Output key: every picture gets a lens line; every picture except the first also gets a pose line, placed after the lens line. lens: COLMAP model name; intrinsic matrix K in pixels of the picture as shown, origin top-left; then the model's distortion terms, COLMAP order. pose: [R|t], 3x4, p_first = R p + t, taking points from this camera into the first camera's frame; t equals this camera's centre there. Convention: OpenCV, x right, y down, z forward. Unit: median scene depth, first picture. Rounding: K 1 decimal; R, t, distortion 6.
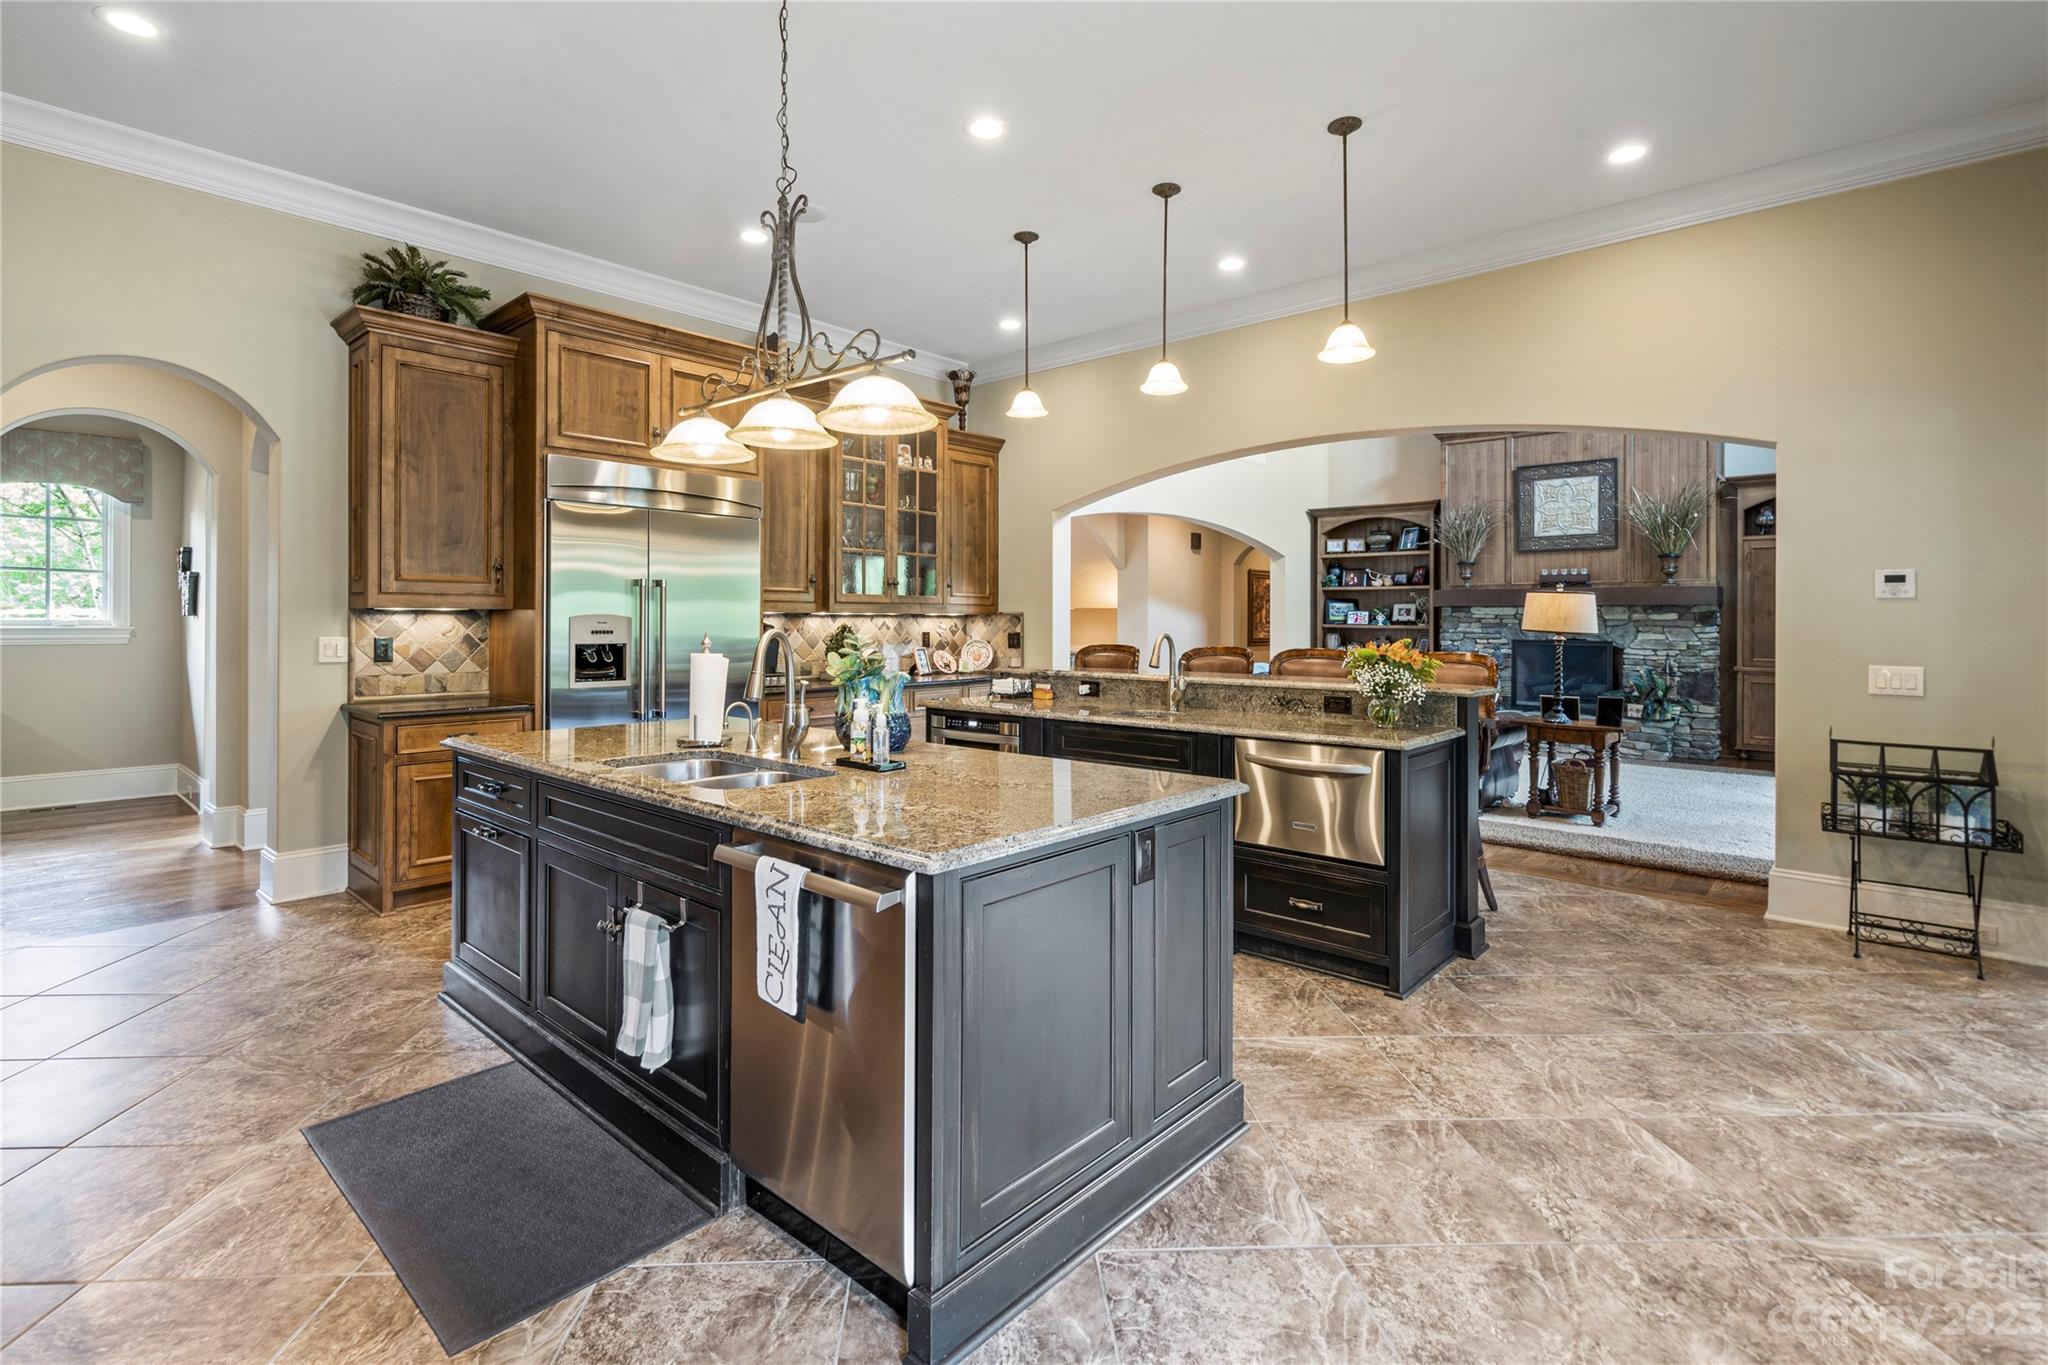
lens RADIAL K [[949.4, 0, 1016.5], [0, 949.4, 616.2], [0, 0, 1]] dist [-0.000508, 0.000260]
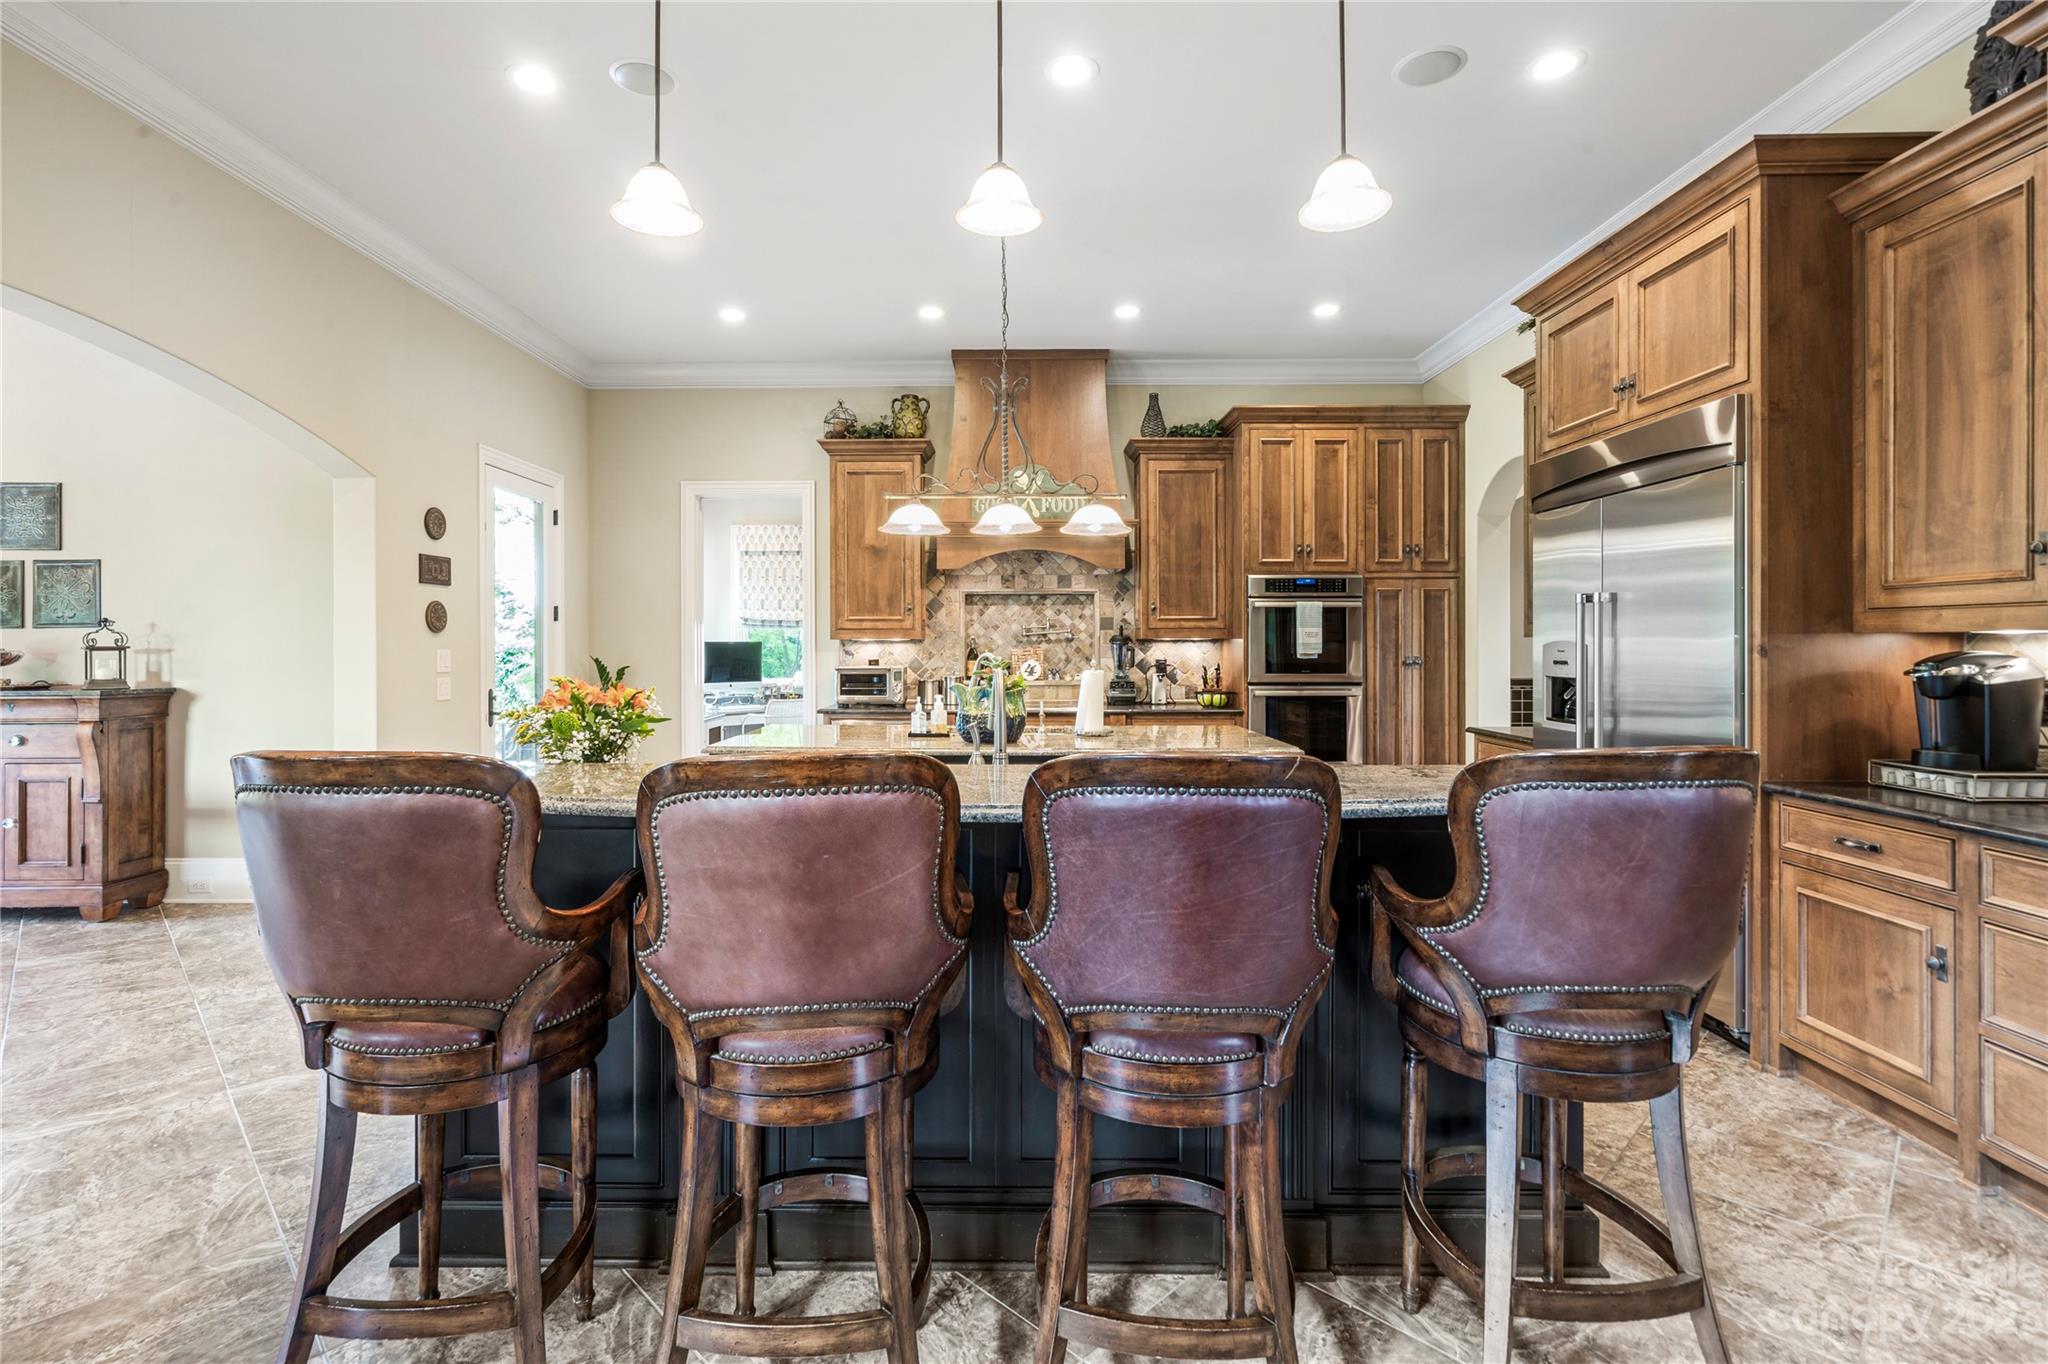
lens RADIAL K [[975.0, 0, 981.0], [0, 975.0, 640.3], [0, 0, 1]] dist [-0.001769, -0.000010]
pose [[-0.758120, -0.004728, -0.652098, 0.381442], [0.001476, 0.999959, -0.008966, 0.003331], [0.652113, -0.007760, -0.758082, 1.027515]]
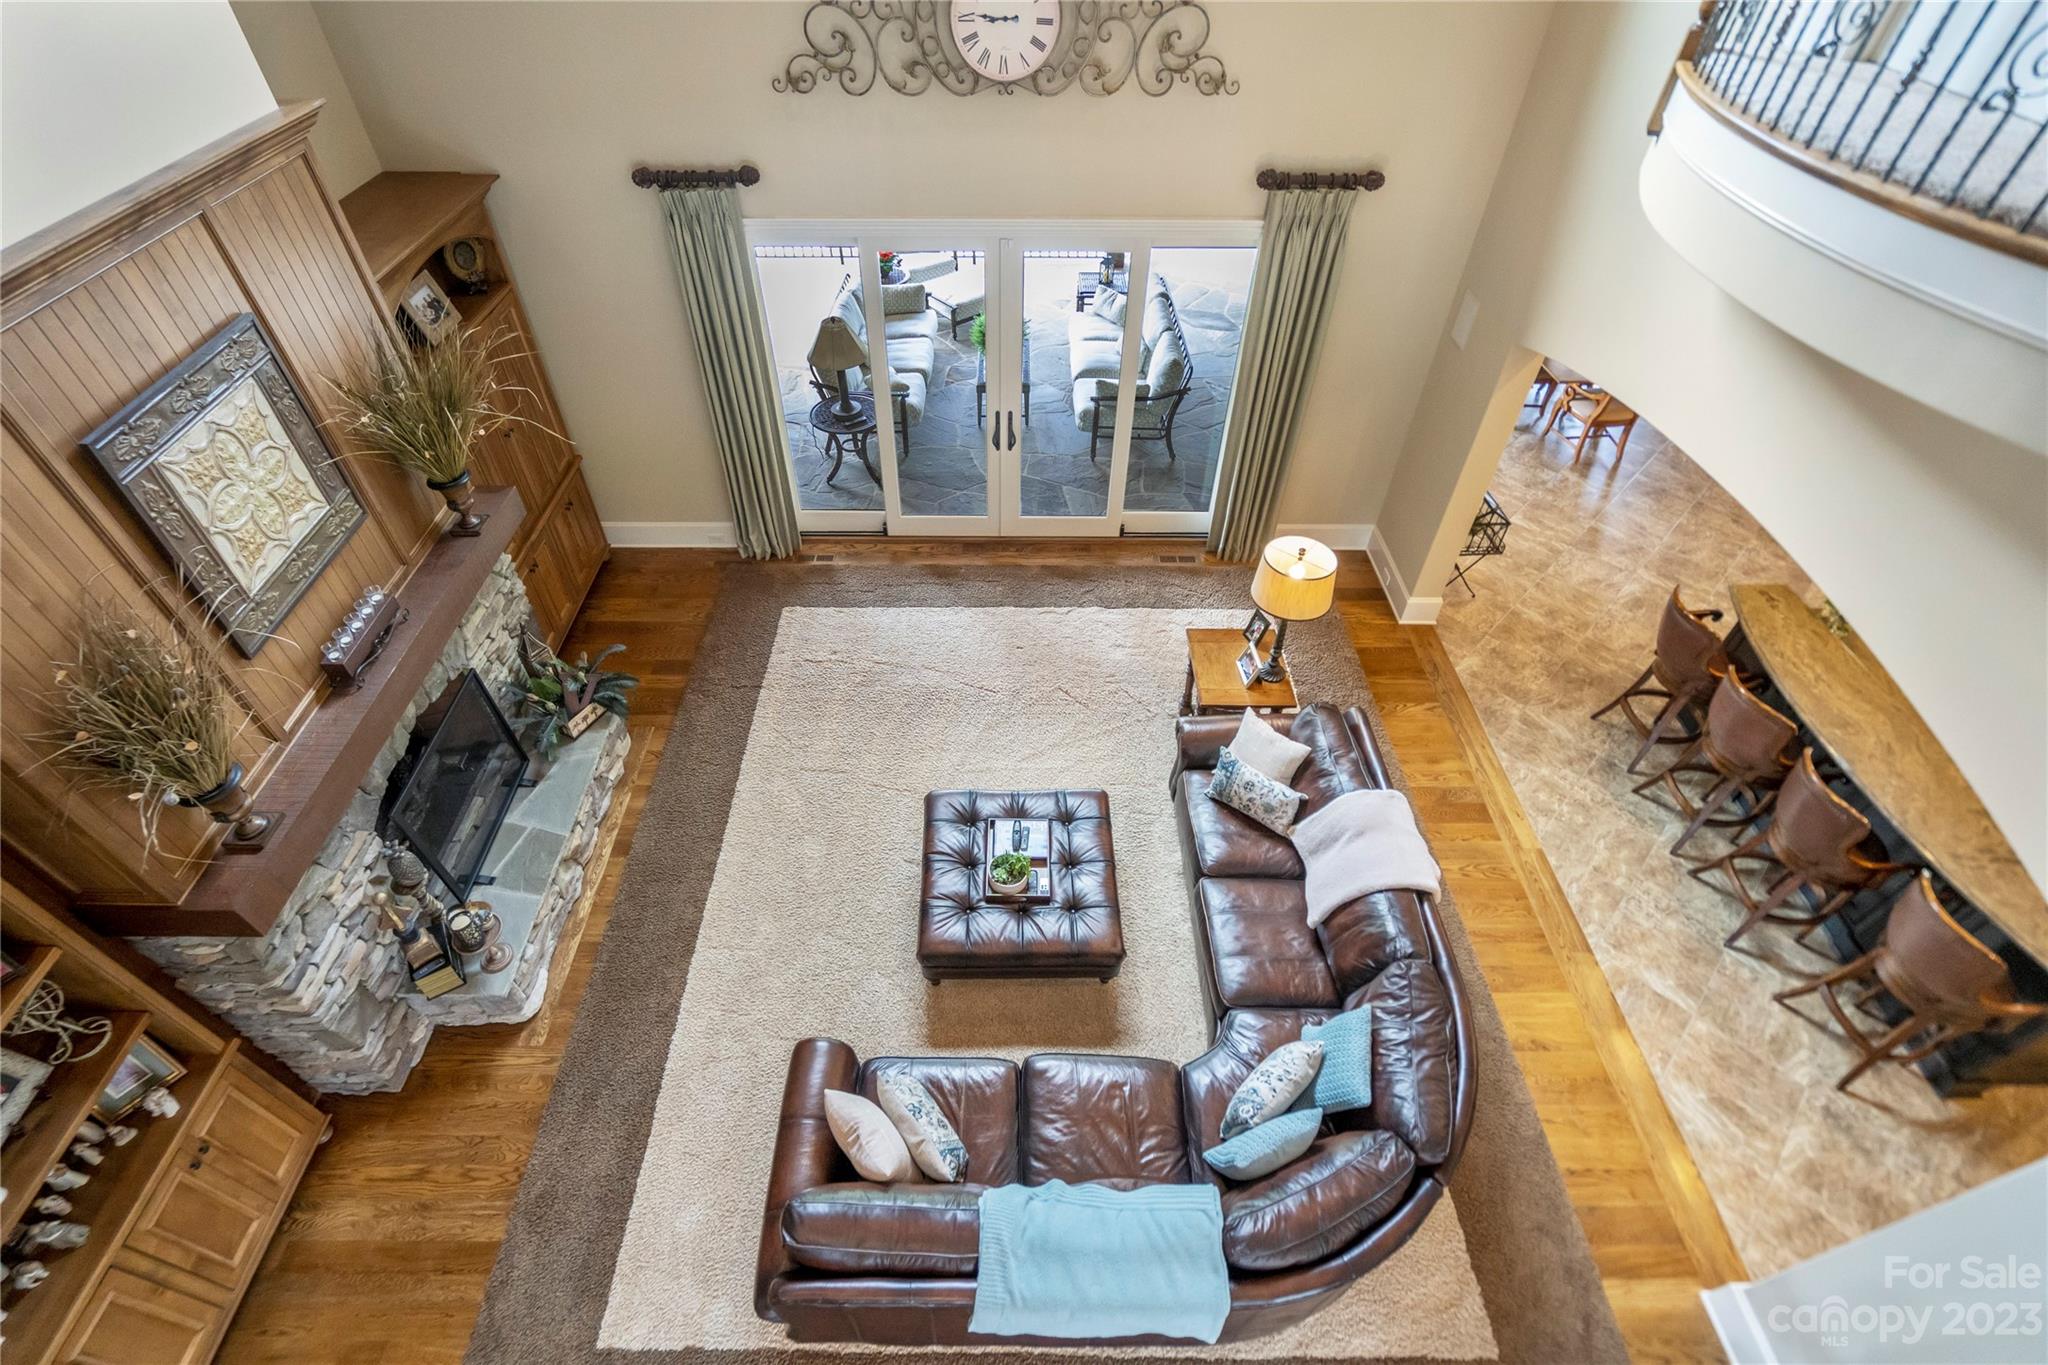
lens RADIAL K [[934.0, 0, 1004.4], [0, 934.0, 669.3], [0, 0, 1]] dist [-0.004310, 0.000331]
pose [[-0.669396, -0.527802, 0.522813, 0.279863], [-0.010664, 0.710495, 0.703622, -0.533602], [-0.742829, 0.465426, -0.481231, 1.663174]]
